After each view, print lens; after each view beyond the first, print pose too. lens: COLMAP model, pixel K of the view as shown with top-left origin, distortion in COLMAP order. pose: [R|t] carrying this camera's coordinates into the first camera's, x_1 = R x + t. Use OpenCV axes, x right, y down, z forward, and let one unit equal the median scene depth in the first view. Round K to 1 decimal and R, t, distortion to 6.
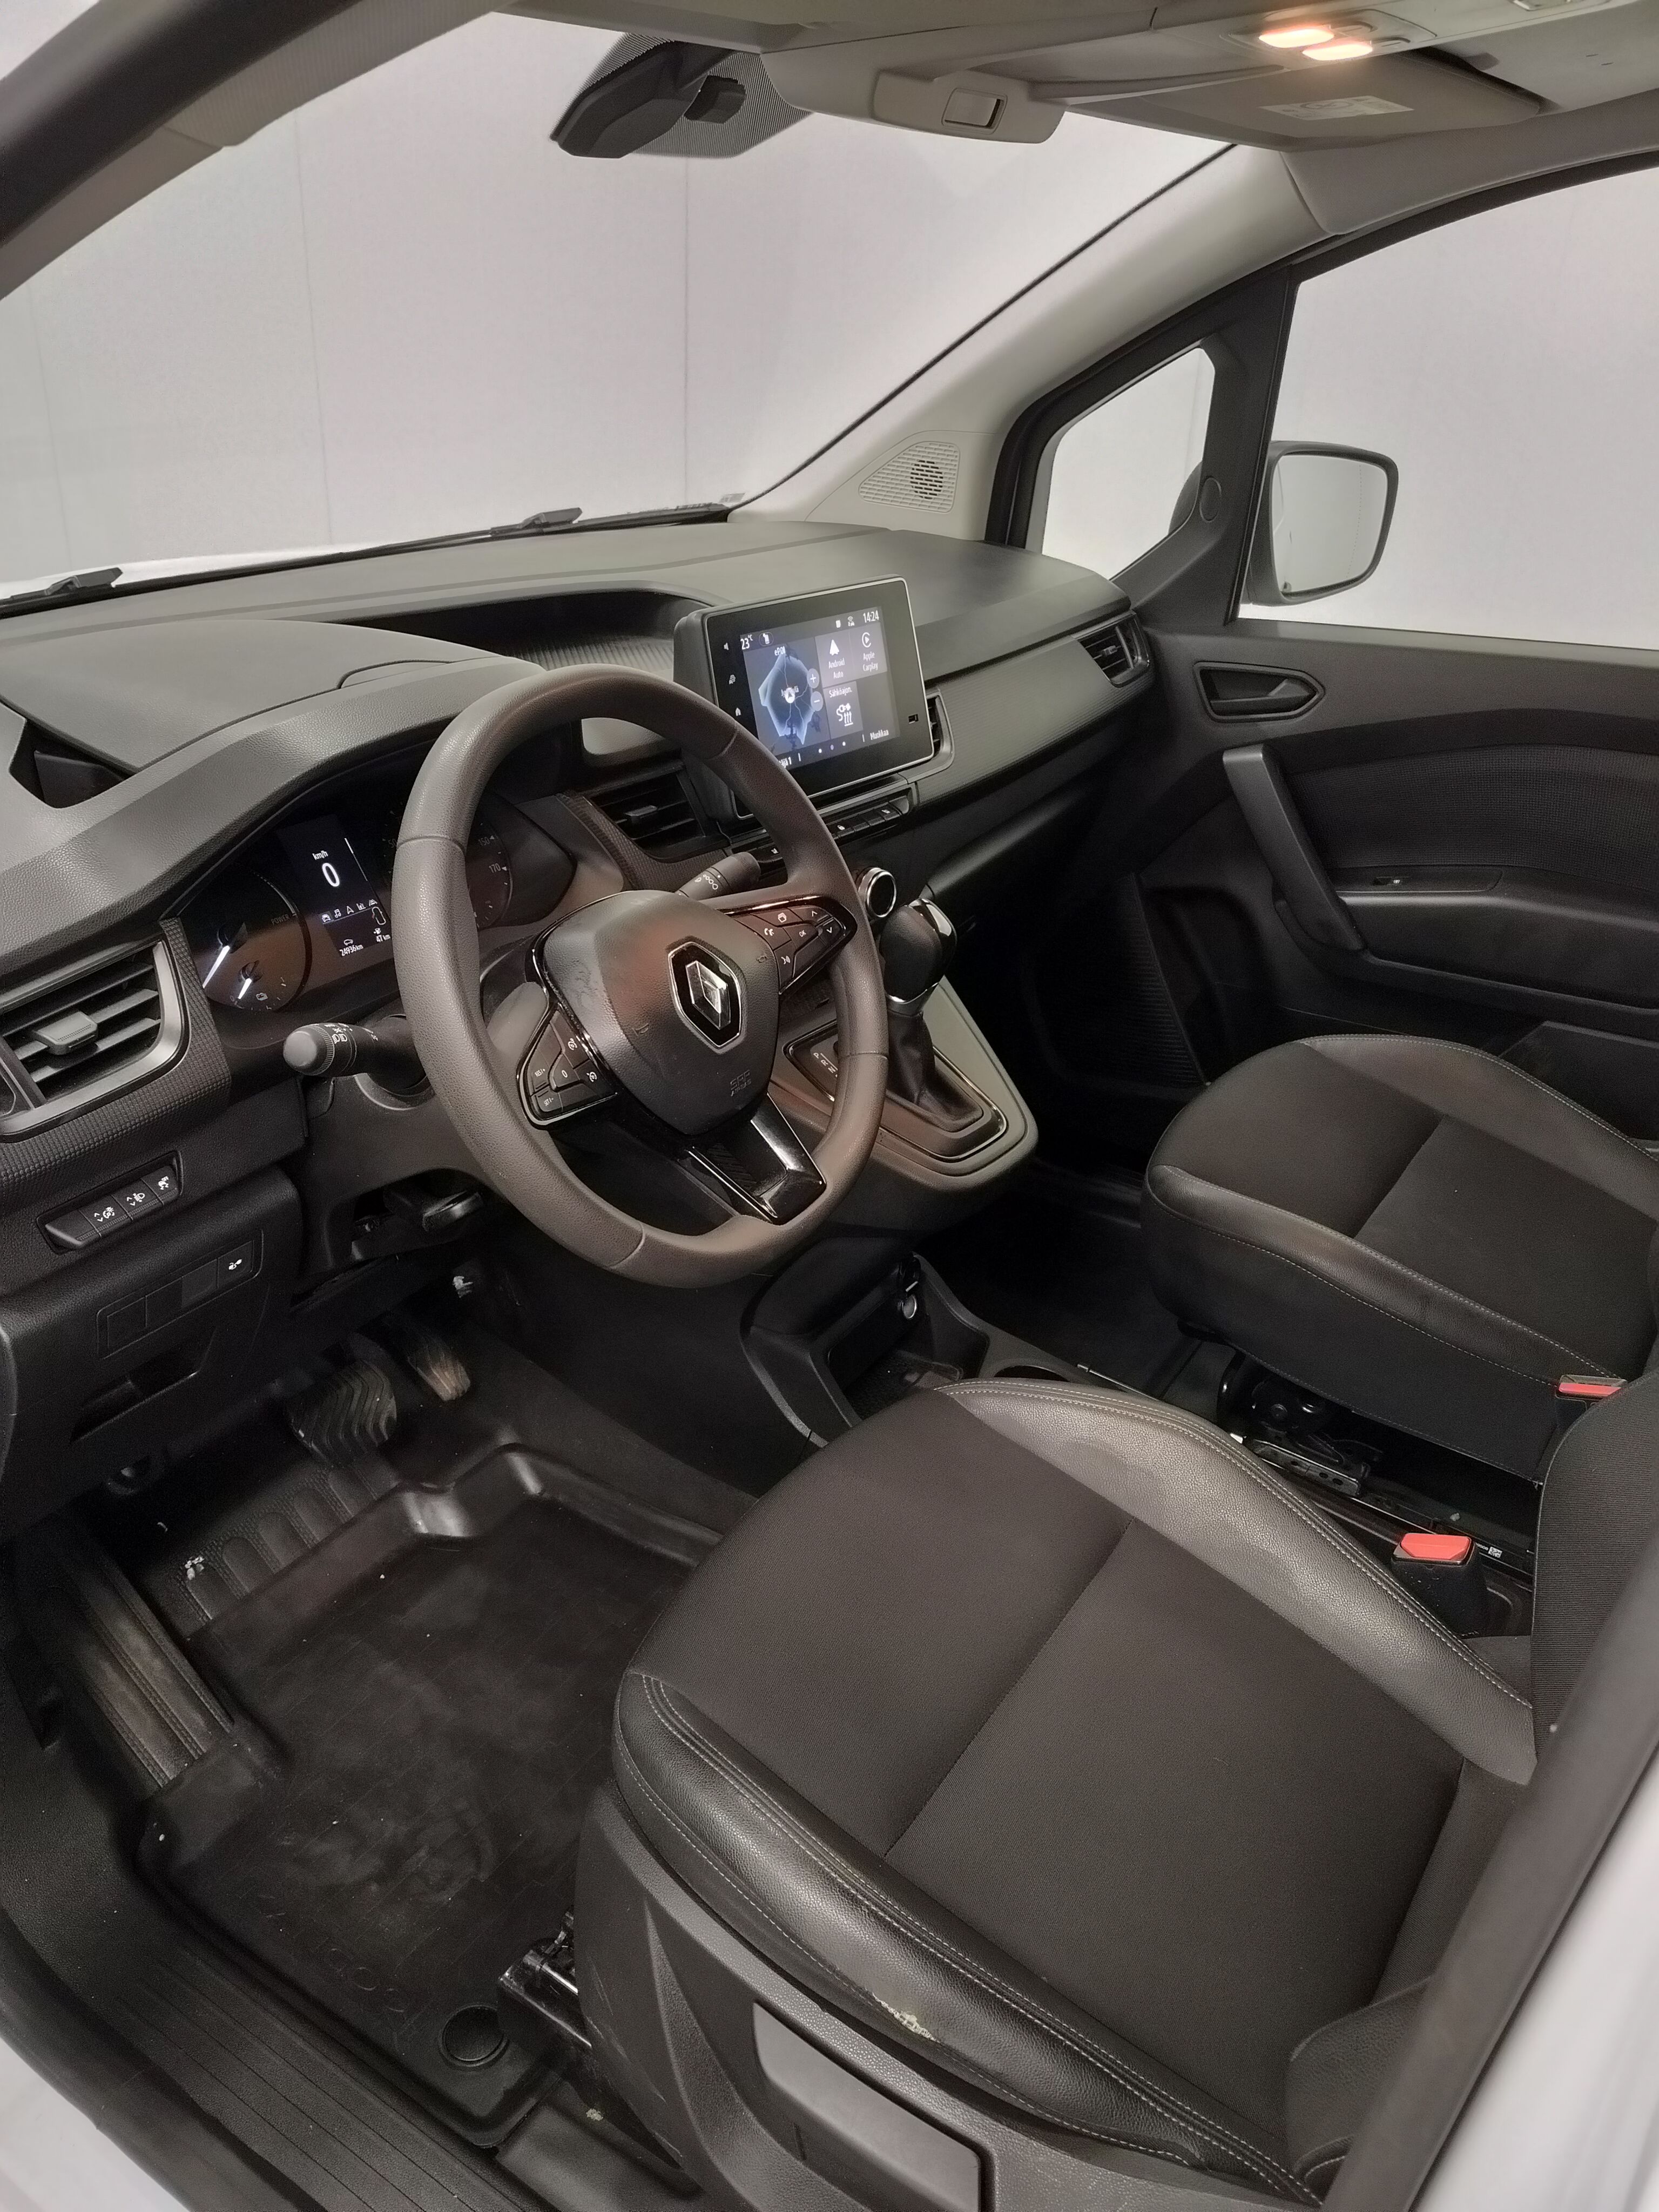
lens RADIAL K [[1653.4, 0, 829.5], [0, 1653.4, 1106.0], [0, 0, 1]] dist [0.052897, -0.112913]
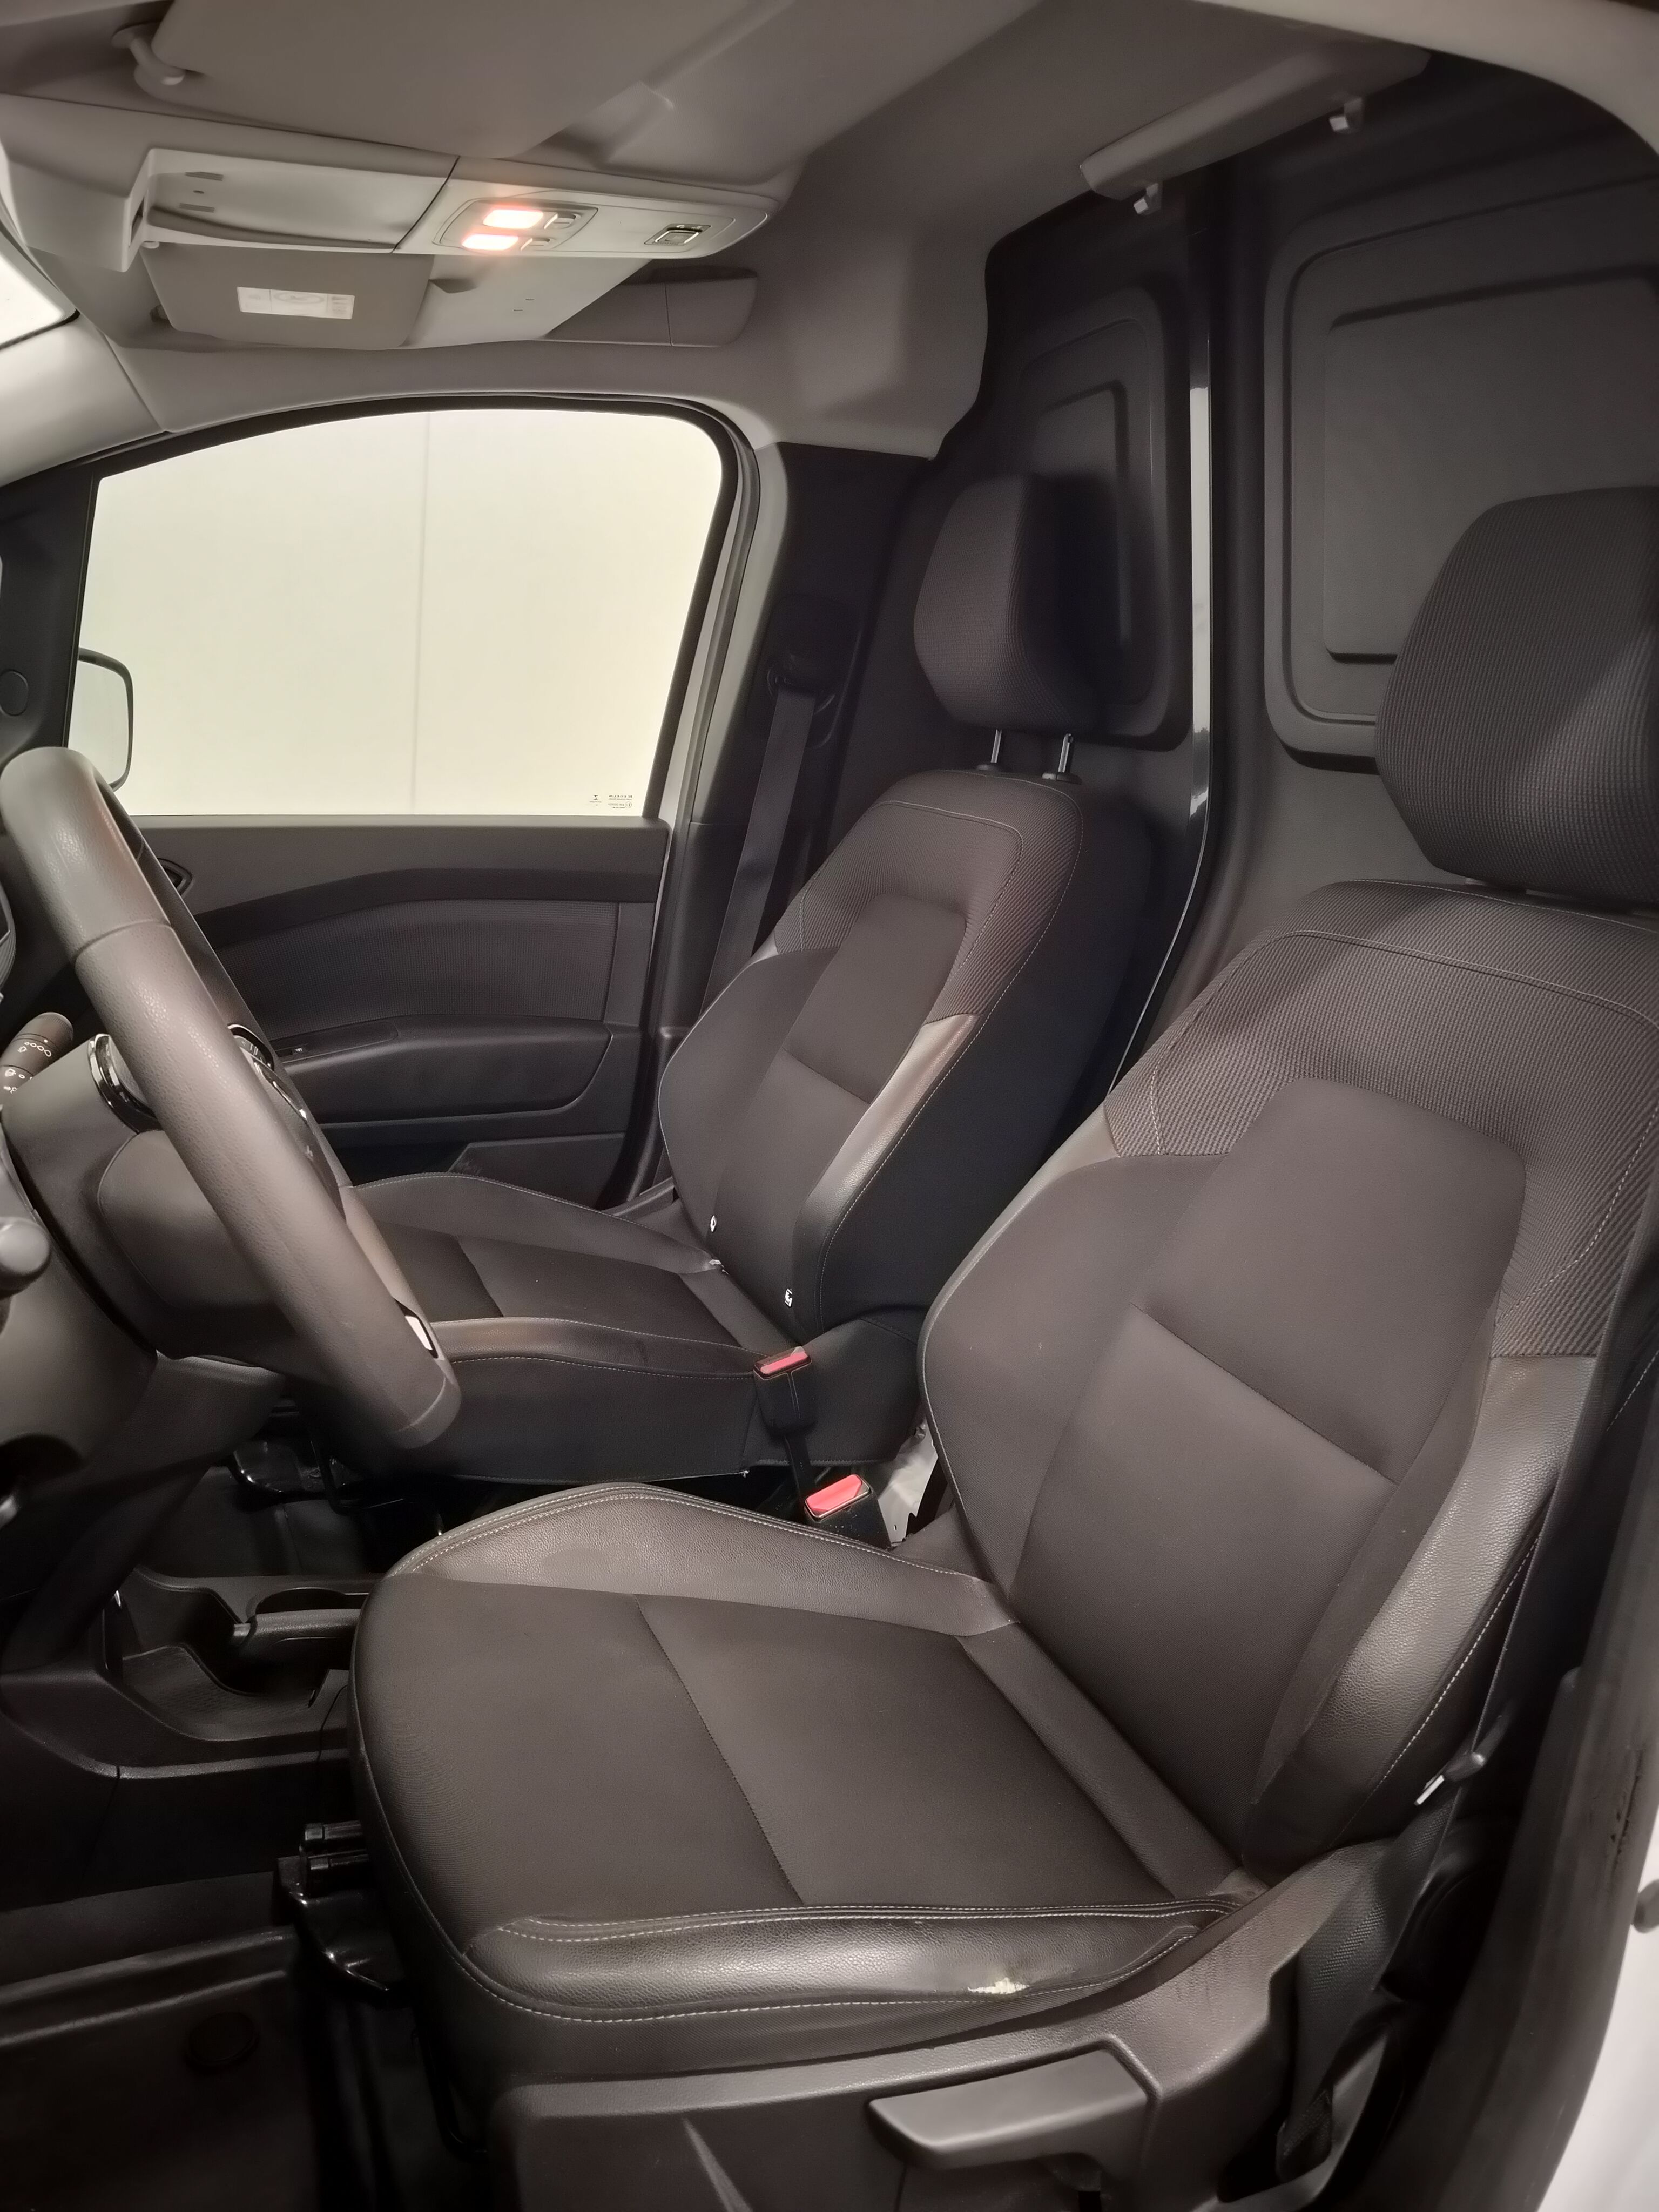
lens RADIAL K [[1653.4, 0, 829.5], [0, 1653.4, 1106.0], [0, 0, 1]] dist [0.052897, -0.112913]
pose [[0.525943, -0.152871, 0.836669, -0.407753], [0.303204, 0.952783, -0.016512, 0.017861], [-0.794639, 0.262366, 0.547460, 0.215631]]
